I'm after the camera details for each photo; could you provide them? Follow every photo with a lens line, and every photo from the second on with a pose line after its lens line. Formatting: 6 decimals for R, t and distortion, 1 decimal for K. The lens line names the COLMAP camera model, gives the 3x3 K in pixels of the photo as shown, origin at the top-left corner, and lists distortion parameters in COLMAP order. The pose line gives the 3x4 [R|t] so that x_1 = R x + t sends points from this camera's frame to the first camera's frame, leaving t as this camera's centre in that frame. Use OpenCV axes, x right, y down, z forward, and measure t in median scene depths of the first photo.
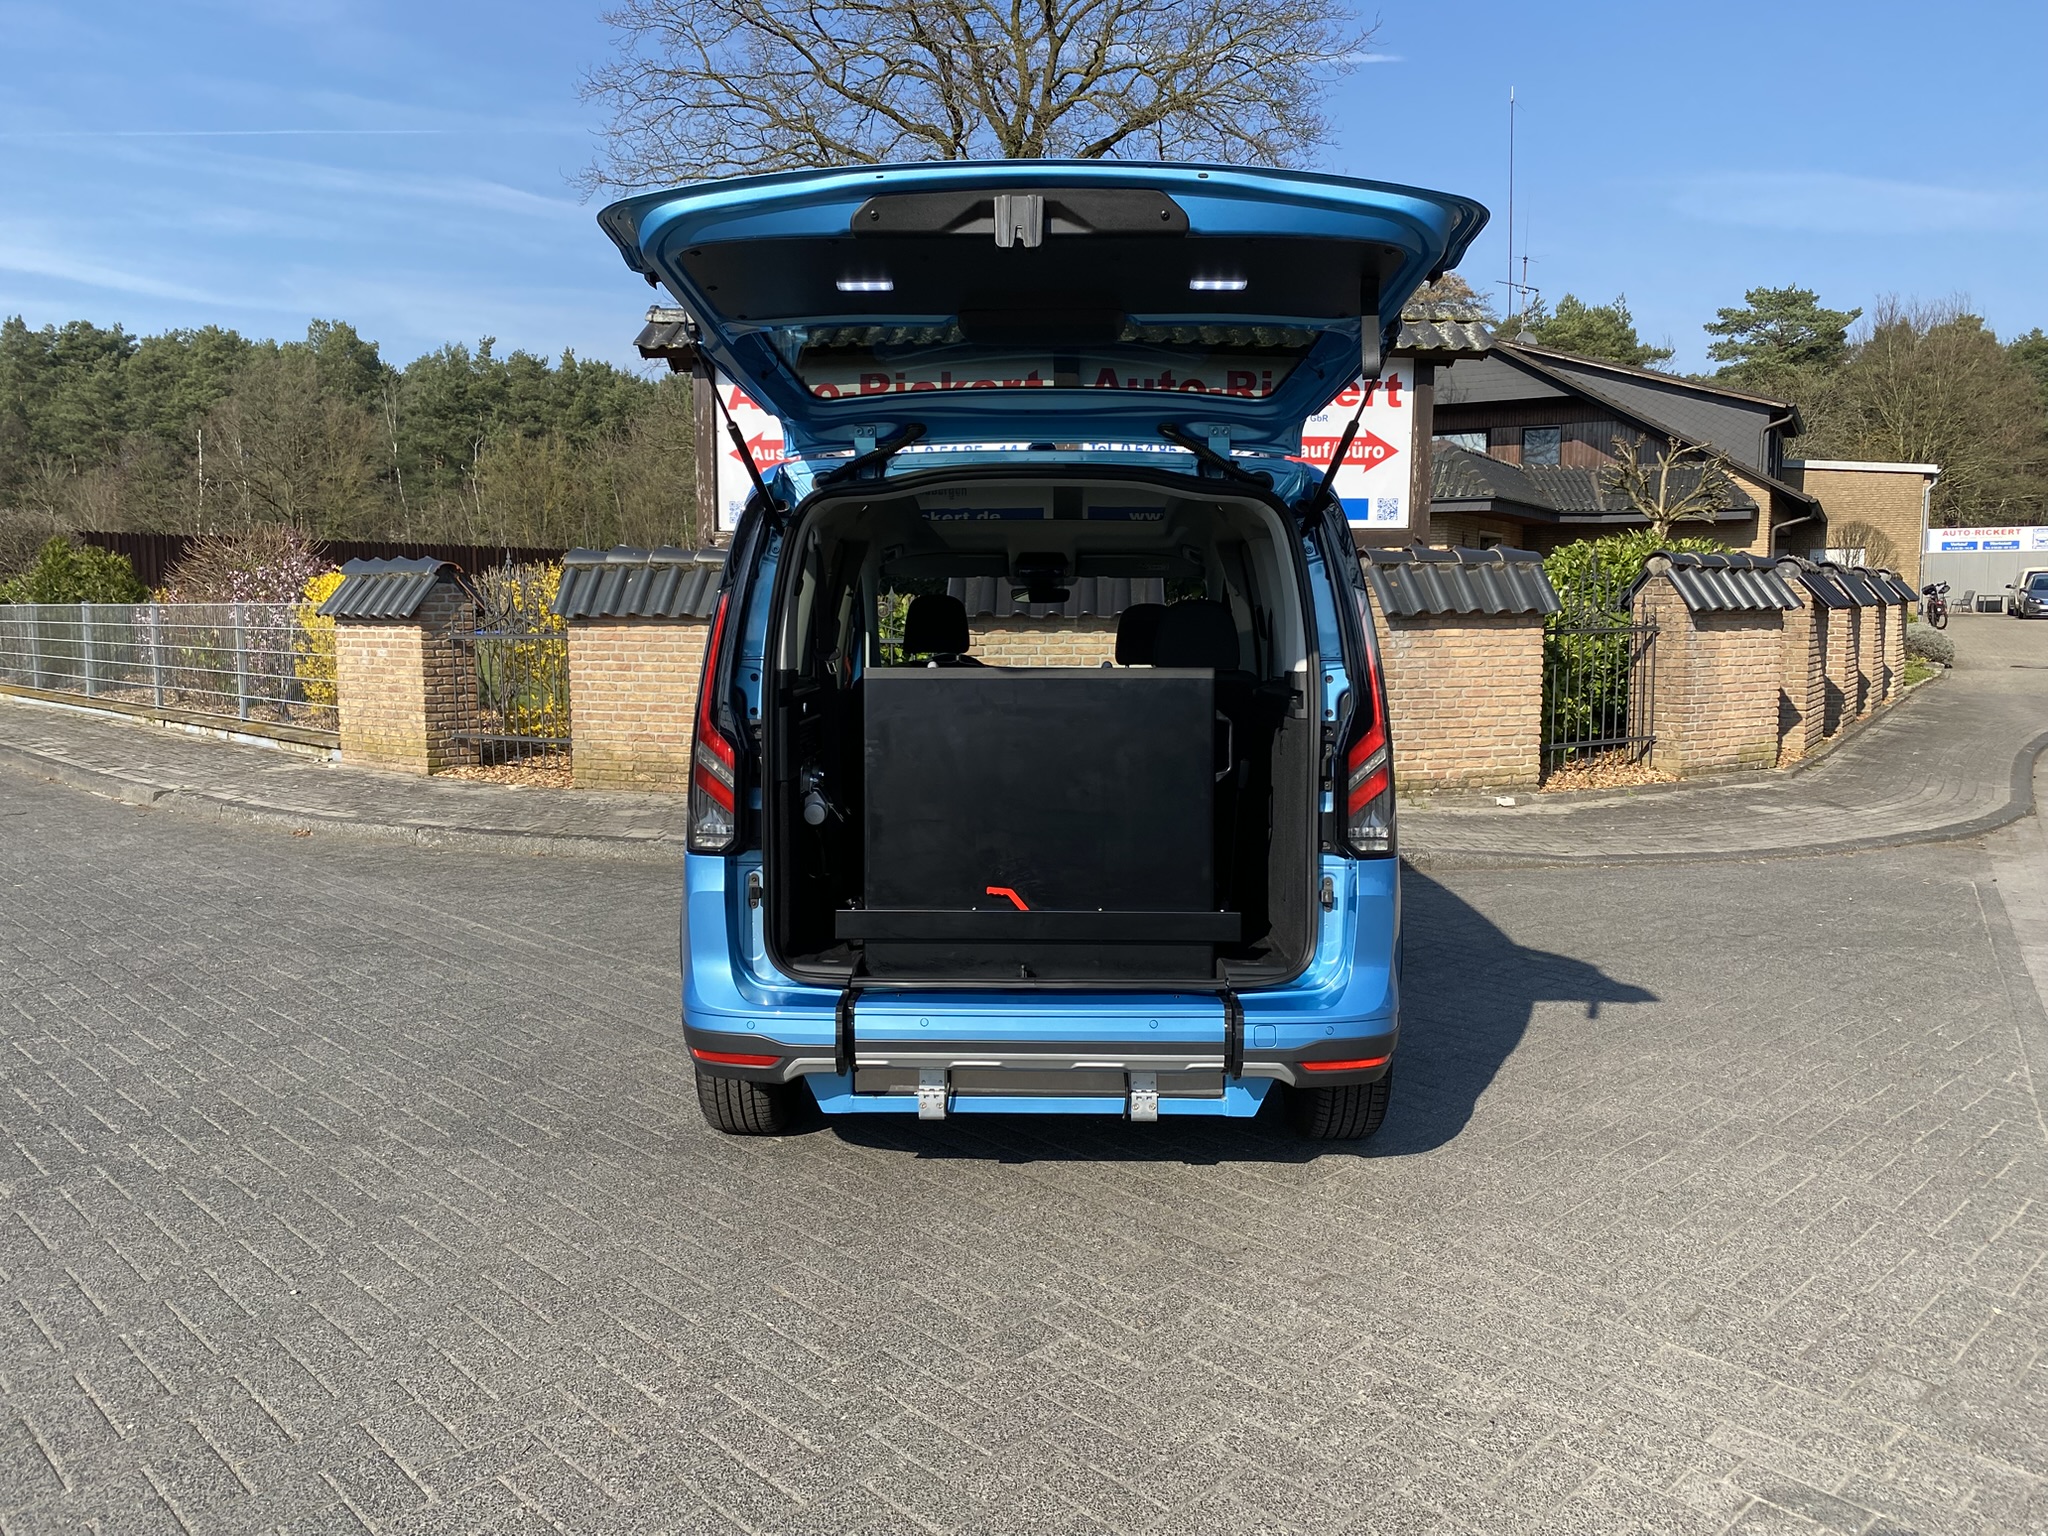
lens RADIAL K [[1558.9, 0, 1013.5], [0, 1558.9, 763.6], [0, 0, 1]] dist [0.017217, -0.023131]
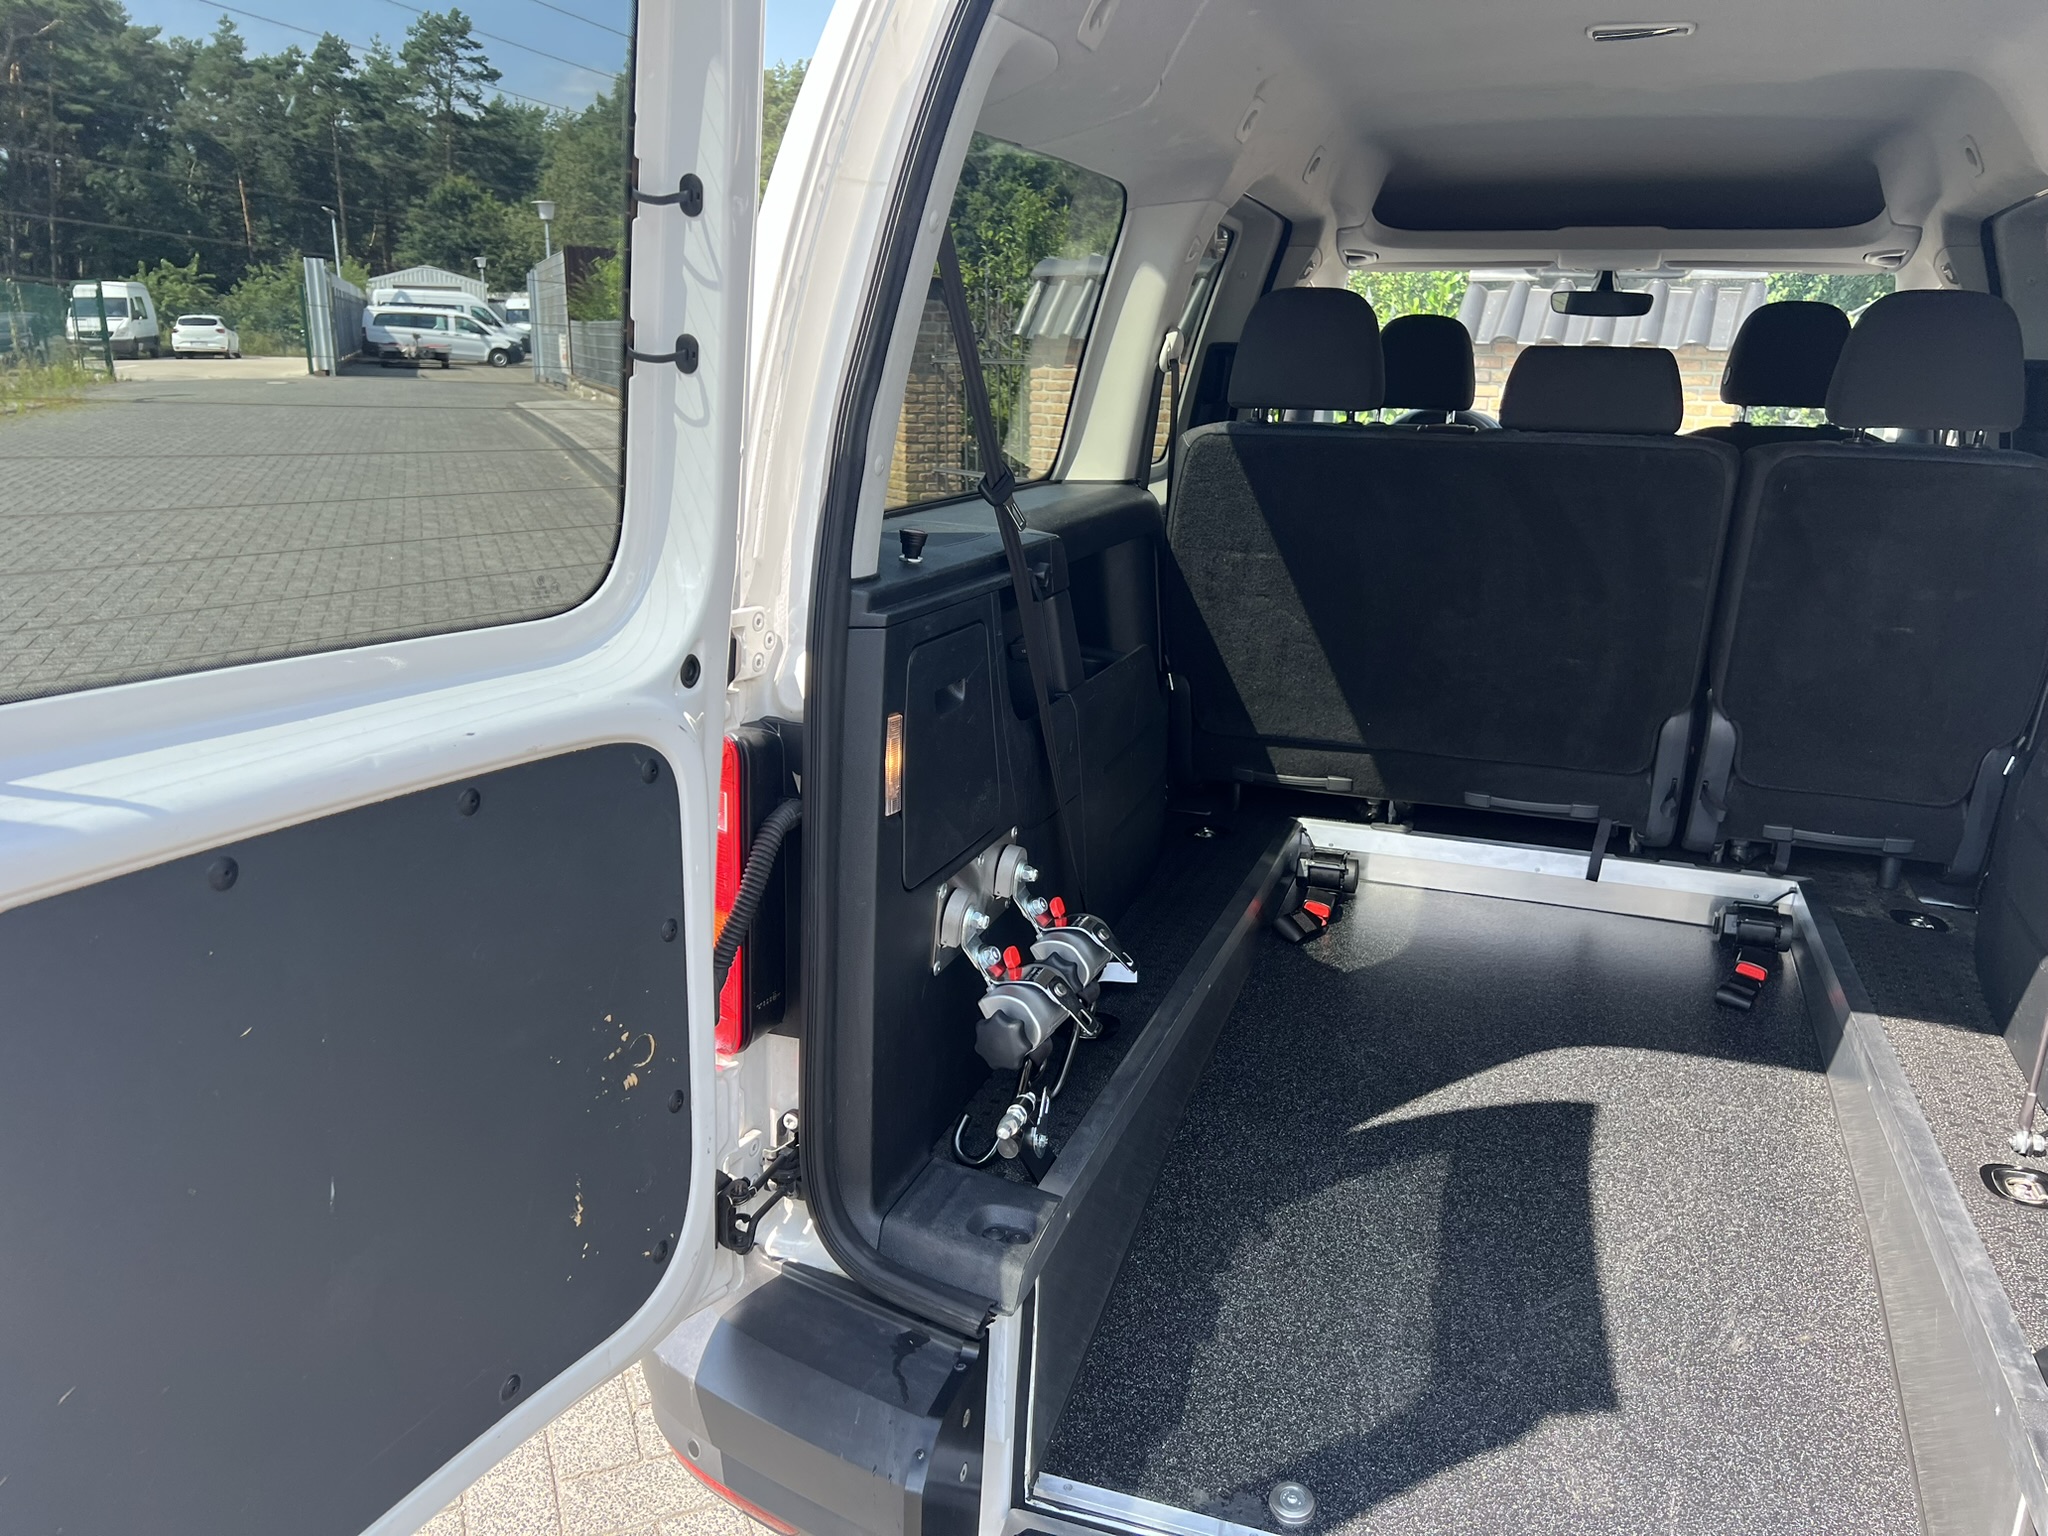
lens RADIAL K [[1537.6, 0, 1038.8], [0, 1537.6, 773.1], [0, 0, 1]] dist [0.044122, -0.055633]
pose [[0.921691, 0.123824, -0.367633, 0.066349], [-0.060130, 0.981837, 0.179944, -0.008770], [0.383237, -0.143747, 0.912396, 0.150402]]
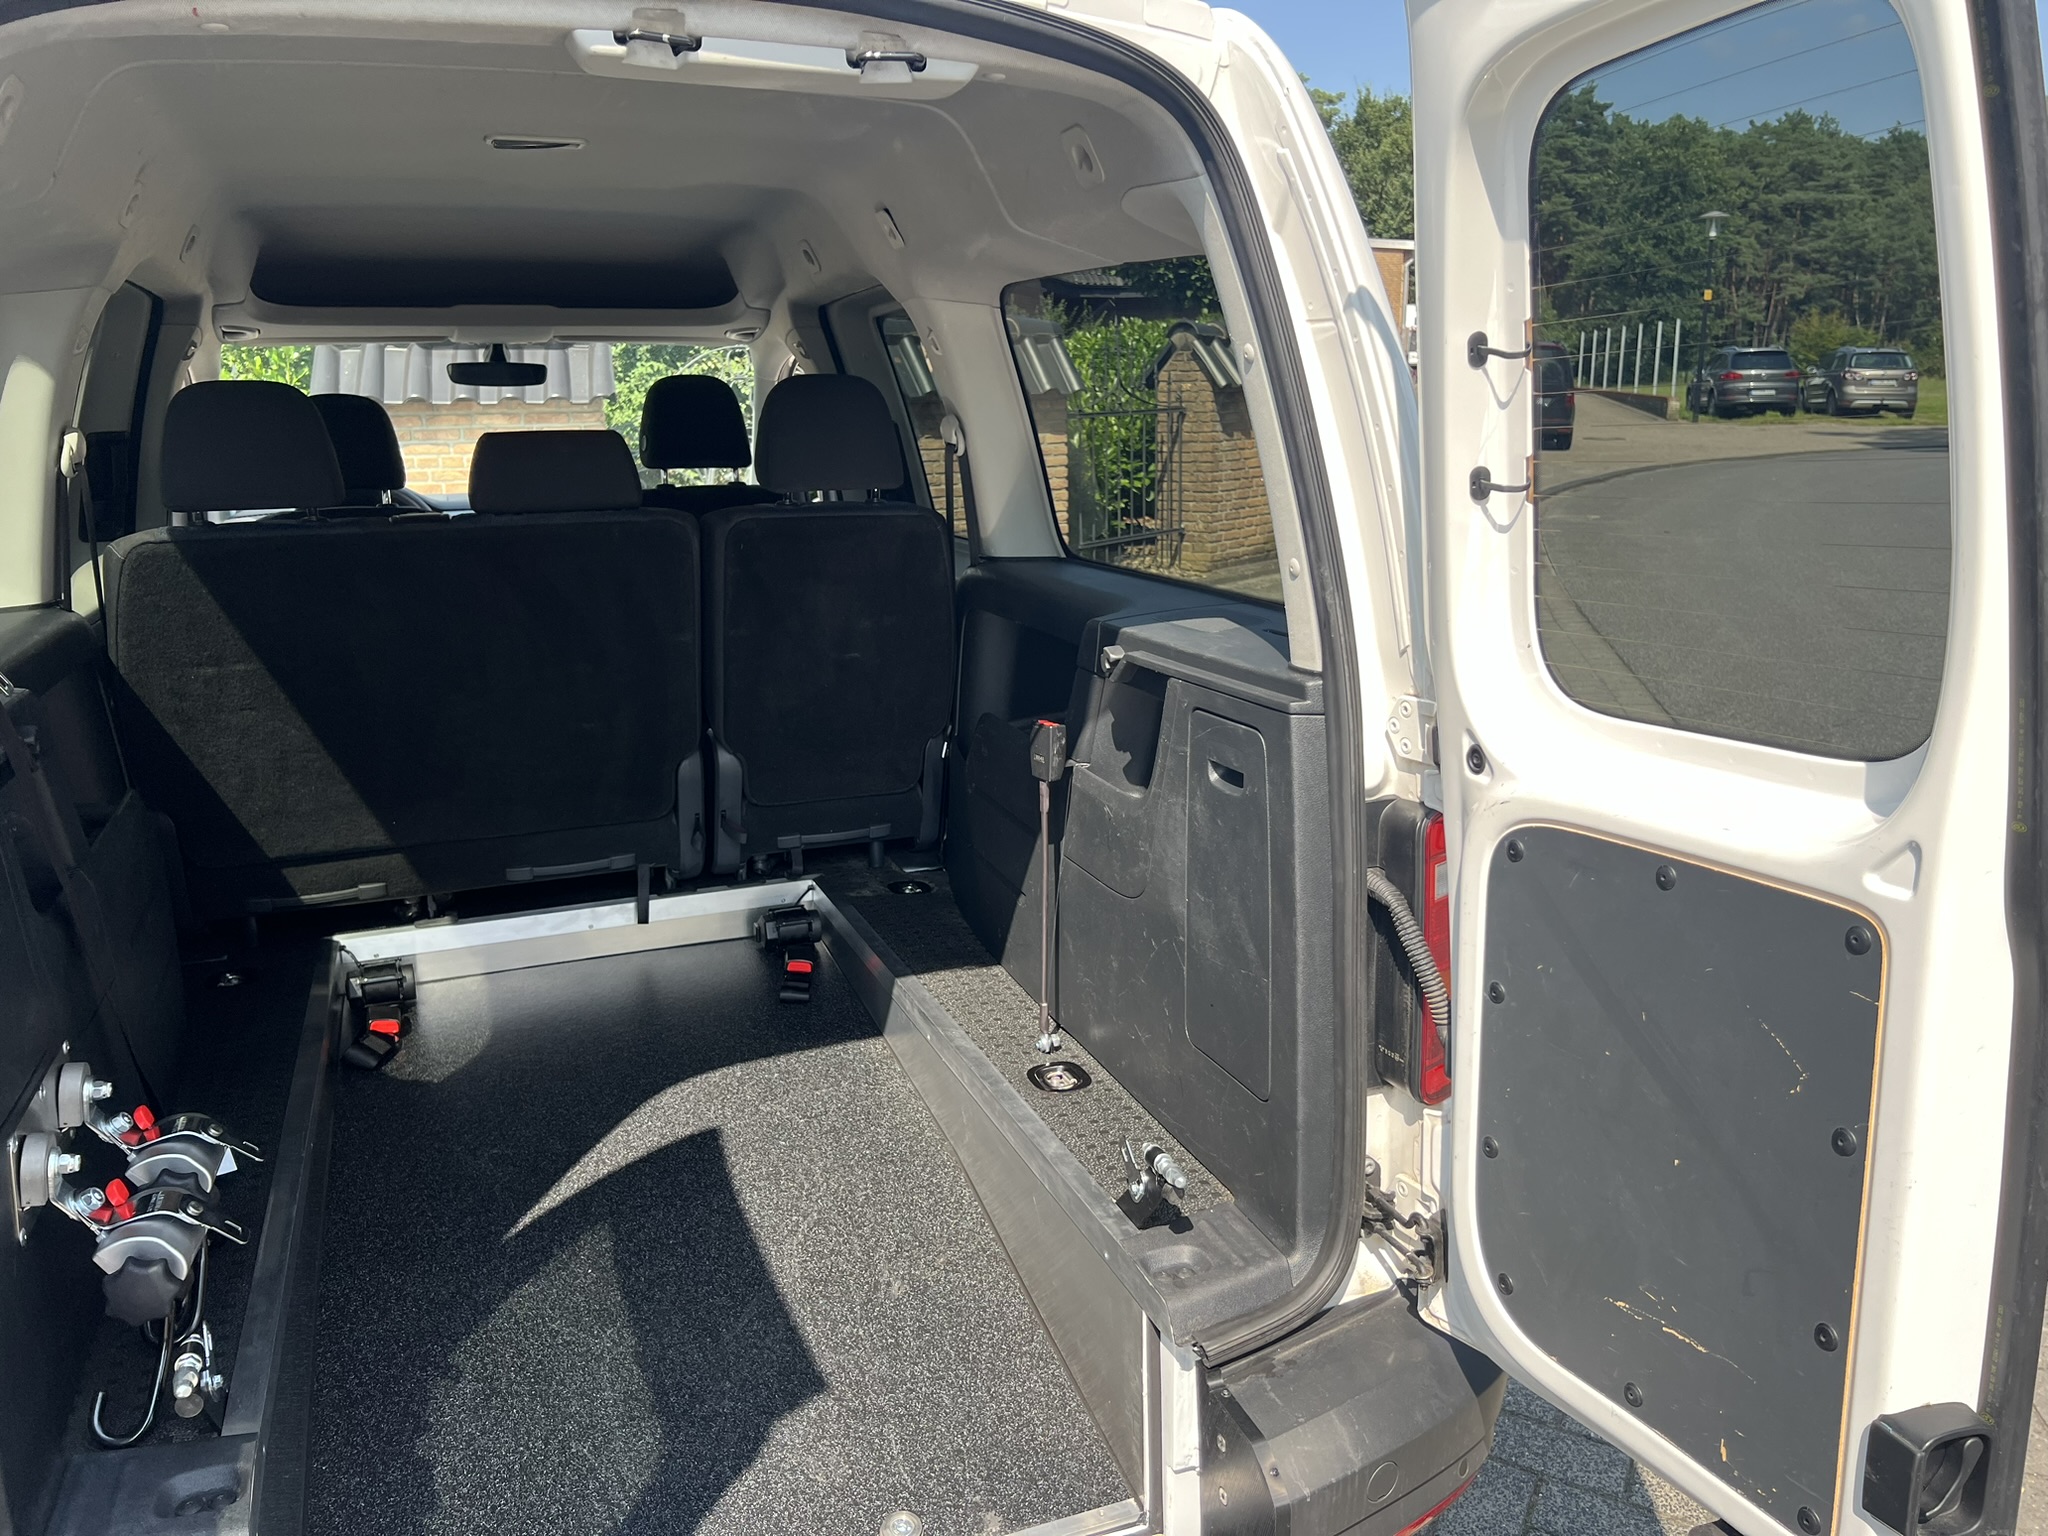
lens RADIAL K [[1537.6, 0, 1041.6], [0, 1537.6, 752.9], [0, 0, 1]] dist [0.044122, -0.055633]
pose [[0.952590, -0.082003, 0.292999, 0.050259], [0.042934, 0.989588, 0.137374, -0.014027], [-0.301213, -0.118281, 0.946192, 0.143569]]
